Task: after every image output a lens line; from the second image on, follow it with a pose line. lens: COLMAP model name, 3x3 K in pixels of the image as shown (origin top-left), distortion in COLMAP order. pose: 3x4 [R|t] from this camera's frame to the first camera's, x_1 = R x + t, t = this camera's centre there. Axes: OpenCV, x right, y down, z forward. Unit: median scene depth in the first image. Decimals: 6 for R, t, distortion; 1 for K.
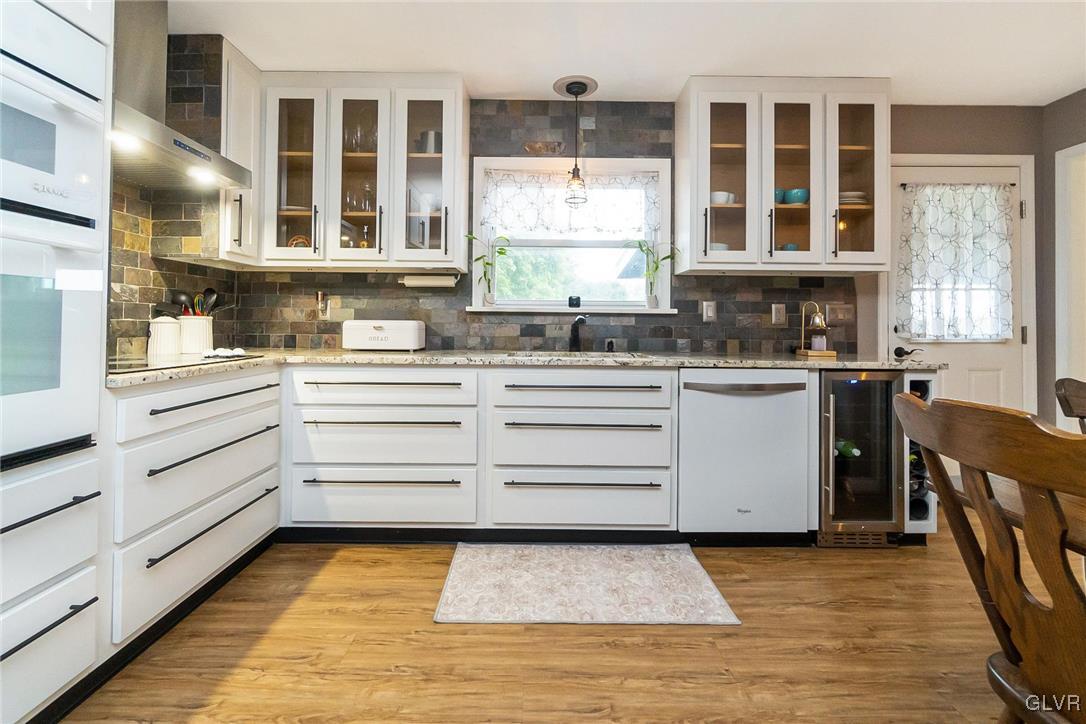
lens RADIAL K [[485.9, 0, 544.7], [0, 485.9, 317.7], [0, 0, 1]] dist [-0.004833, 0.001273]
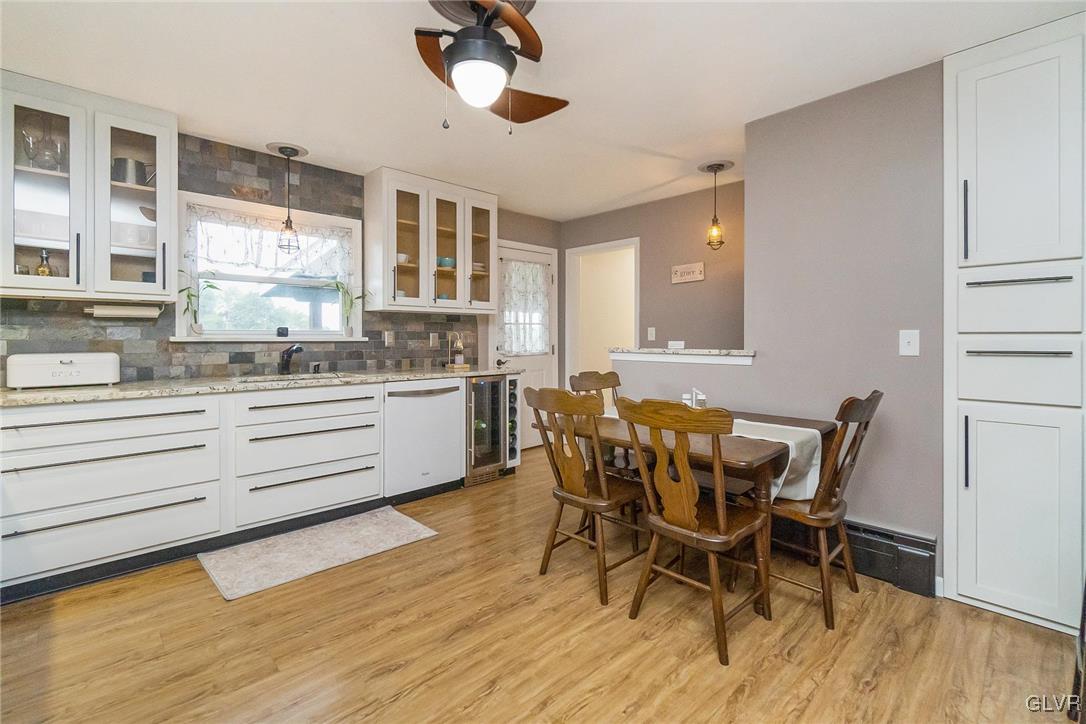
lens RADIAL K [[485.9, 0, 525.7], [0, 485.9, 338.8], [0, 0, 1]] dist [-0.004833, 0.001273]
pose [[0.735687, -0.011747, 0.677220, -0.322345], [-0.003286, 0.999776, 0.020912, -0.045806], [-0.677313, -0.017610, 0.735484, -0.268919]]
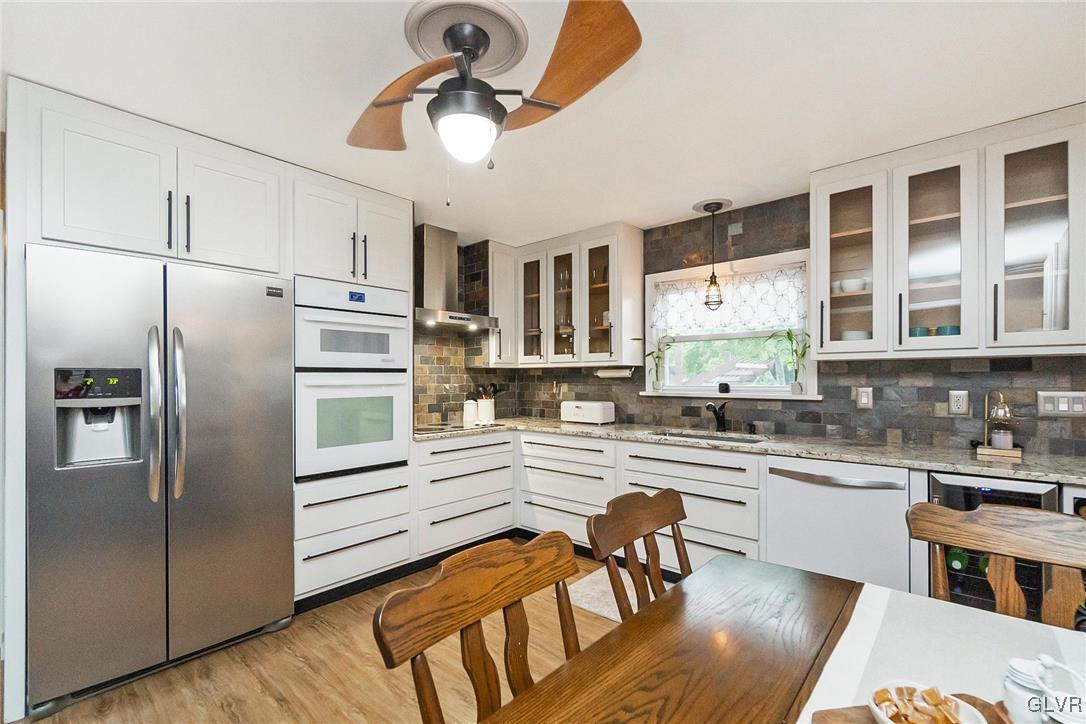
lens RADIAL K [[485.9, 0, 547.8], [0, 485.9, 376.5], [0, 0, 1]] dist [-0.004833, 0.001273]
pose [[0.748985, -0.013687, -0.662445, 0.552957], [0.018655, 0.999826, 0.000434, -0.073731], [0.662324, -0.012683, 0.749110, -0.149505]]
